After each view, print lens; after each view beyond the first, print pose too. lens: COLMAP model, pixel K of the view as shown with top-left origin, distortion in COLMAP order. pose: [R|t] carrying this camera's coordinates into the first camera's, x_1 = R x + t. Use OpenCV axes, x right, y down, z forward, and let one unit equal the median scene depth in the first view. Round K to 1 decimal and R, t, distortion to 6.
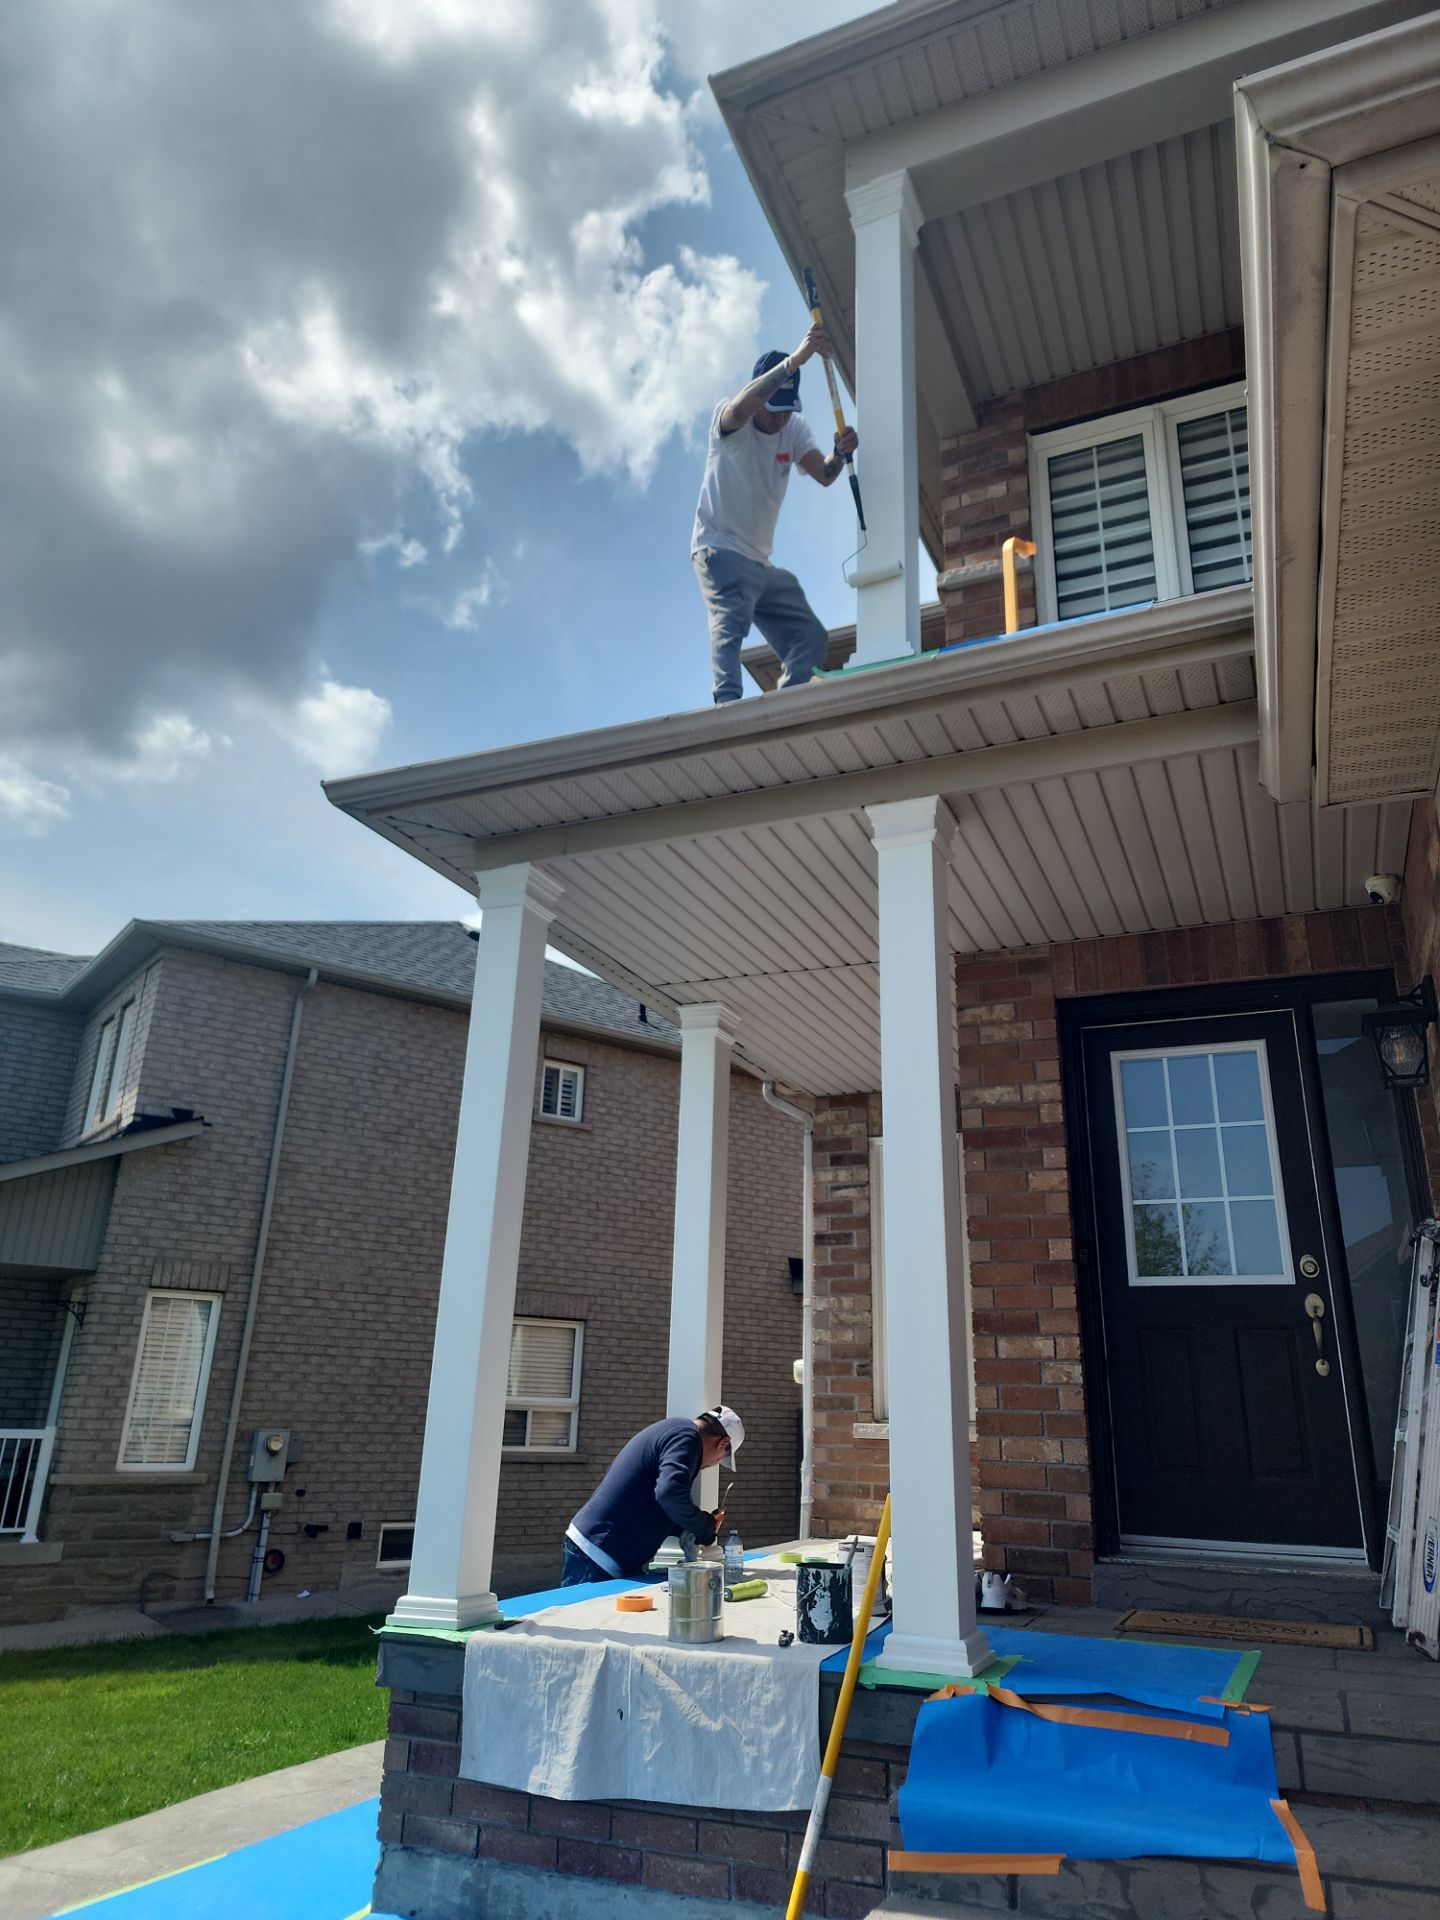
lens RADIAL K [[1302.7, 0, 722.8], [0, 1302.7, 947.7], [0, 0, 1]] dist [0.055657, -0.060157]
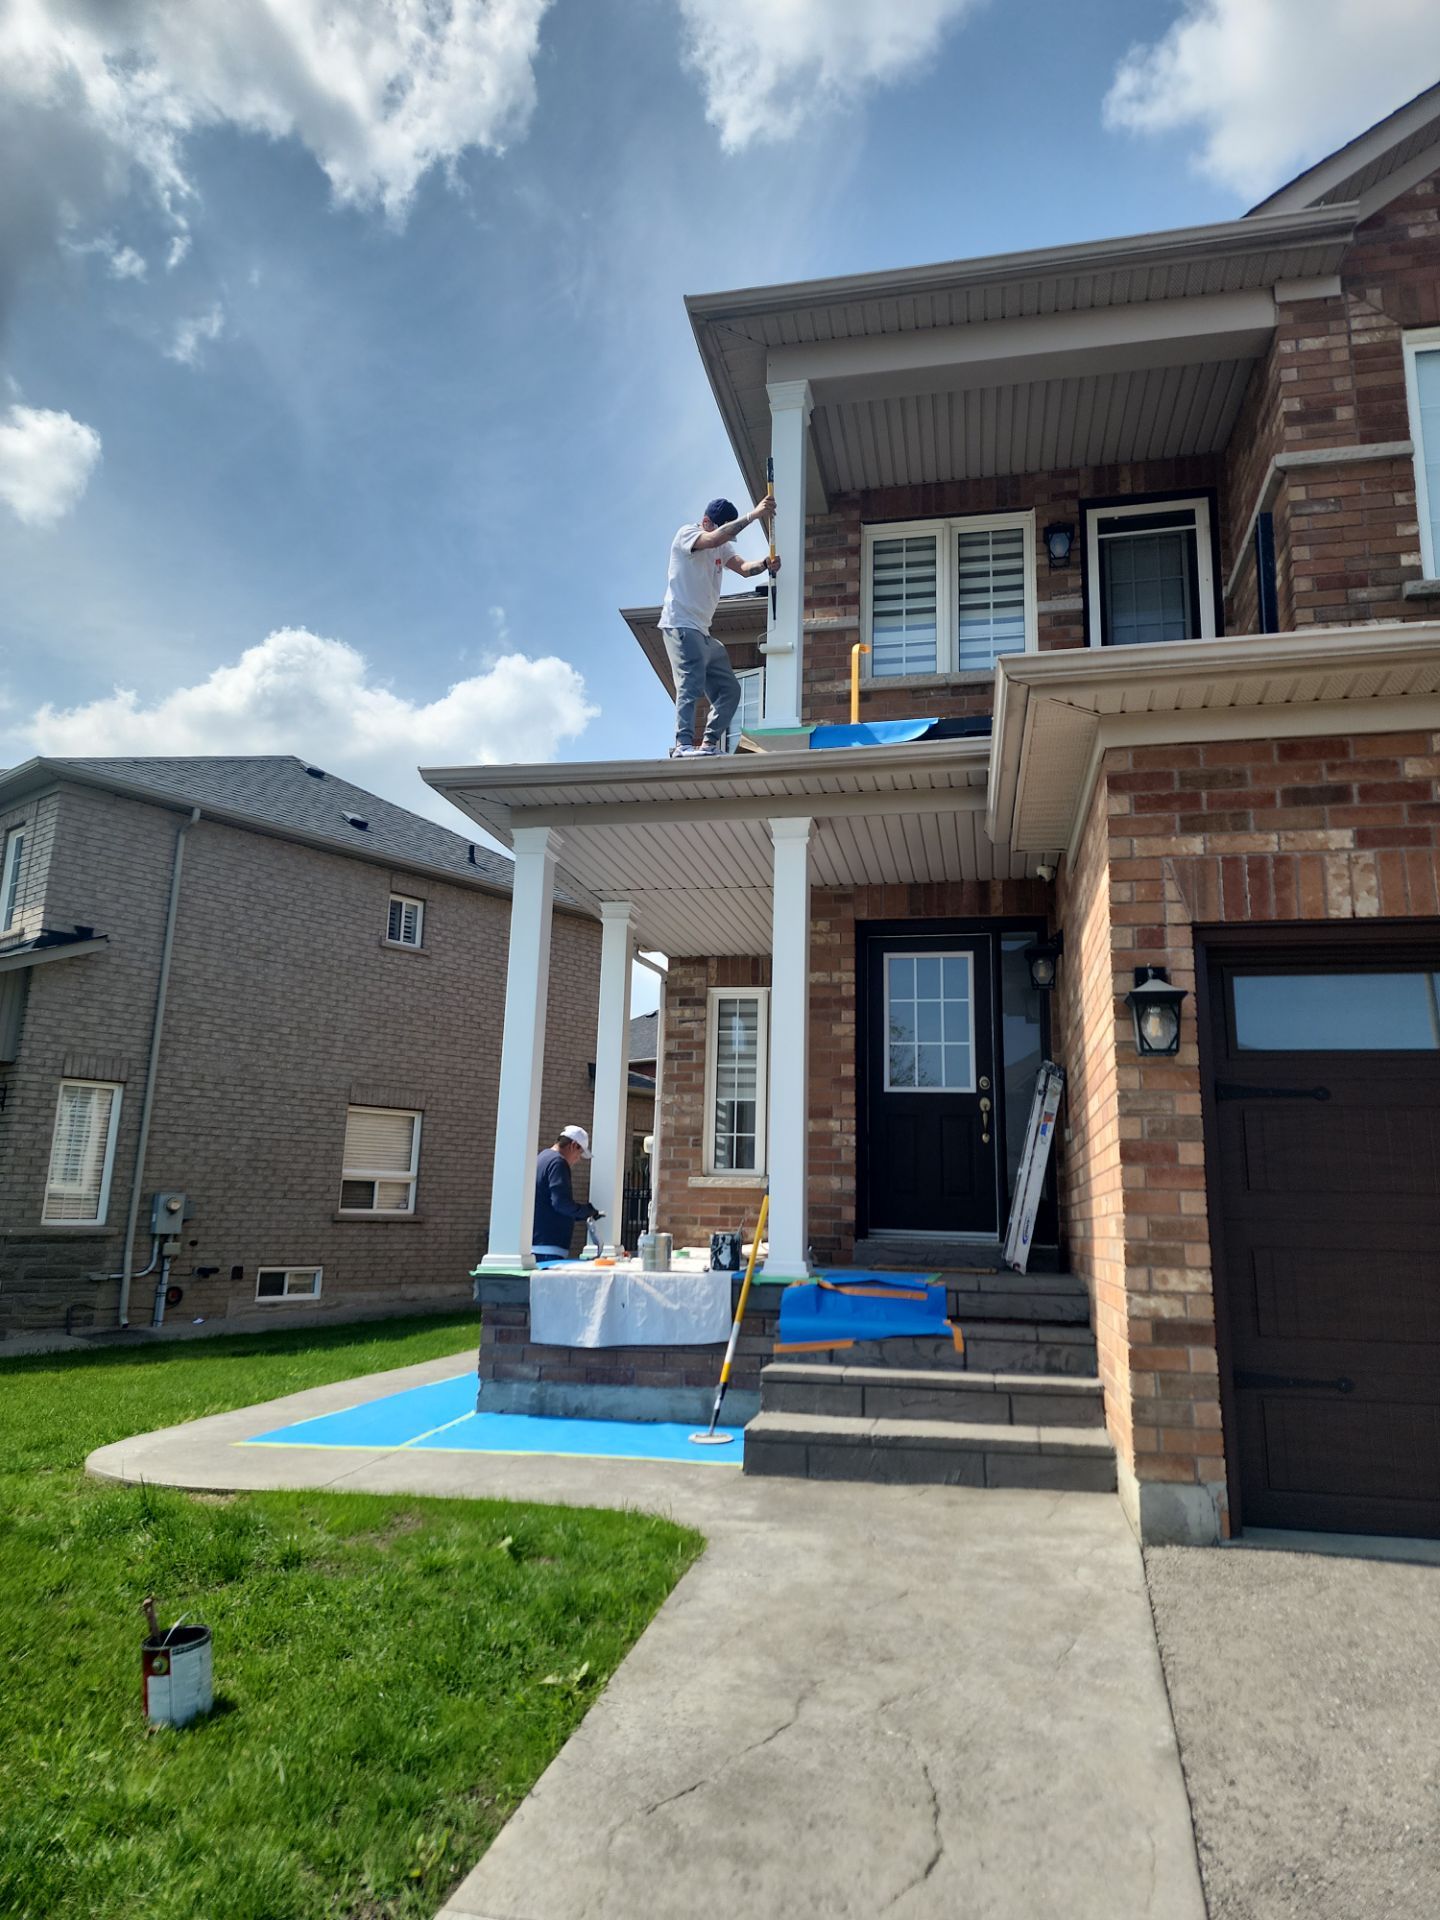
lens RADIAL K [[1276.8, 0, 718.5], [0, 1276.8, 952.5], [0, 0, 1]] dist [0.070553, -0.065434]
pose [[0.979351, 0.039621, 0.198246, -0.094930], [-0.068787, 0.987405, 0.142476, -0.057086], [-0.190104, -0.153171, 0.969742, -0.216516]]
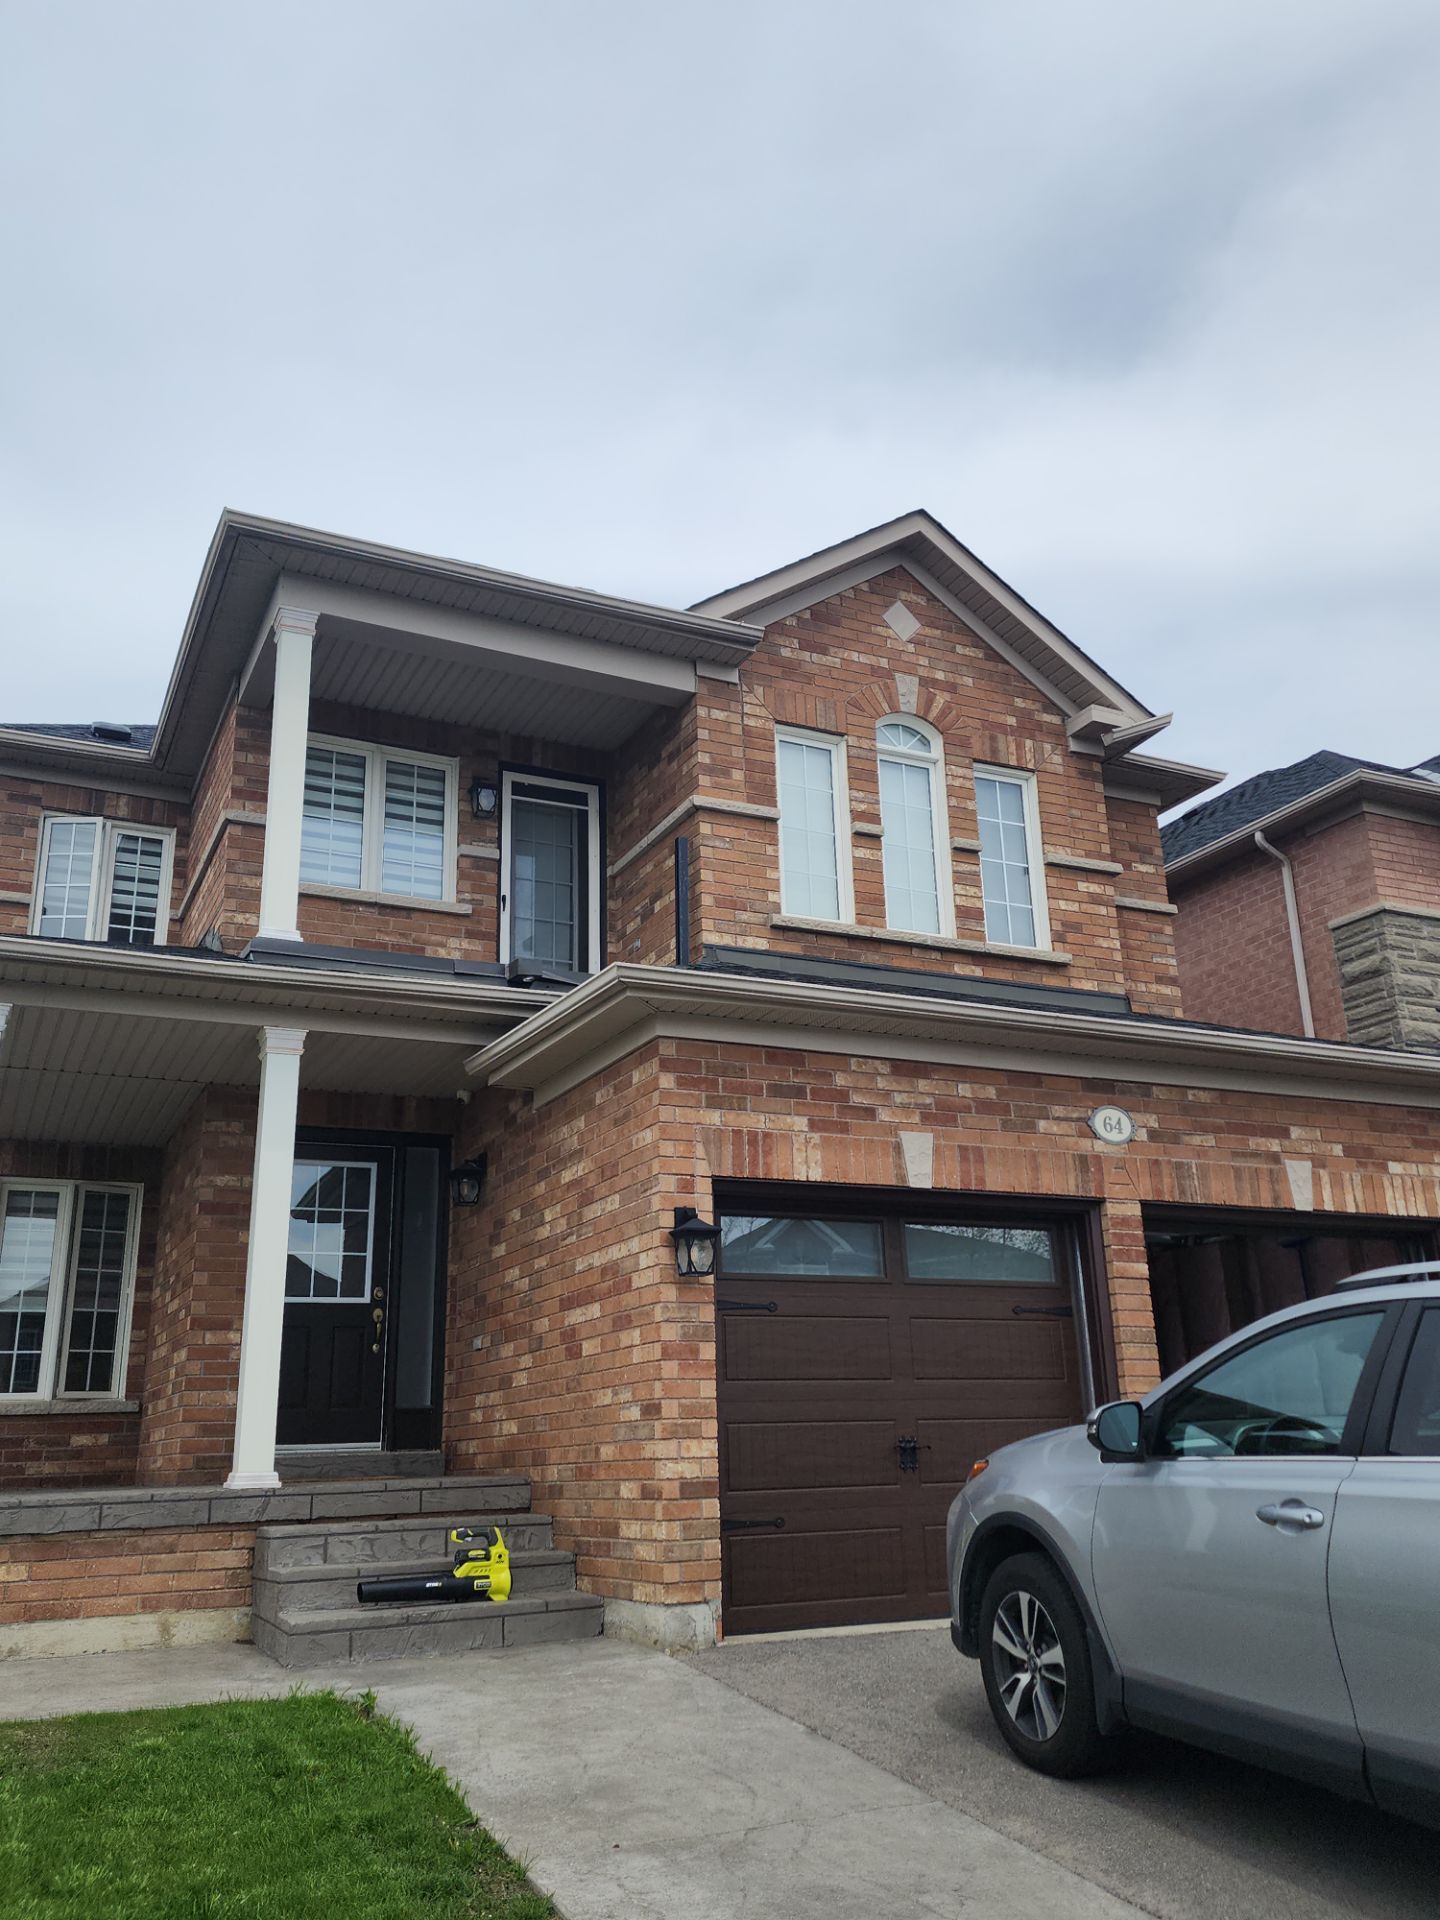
lens RADIAL K [[1554.1, 0, 720.0], [0, 1554.1, 960.0], [0, 0, 1]] dist [0.088256, -0.094961]
pose [[0.647969, 0.193718, 0.736621, -0.356849], [-0.221454, 0.973252, -0.061146, -0.067948], [-0.728762, -0.123507, 0.673537, -0.283940]]
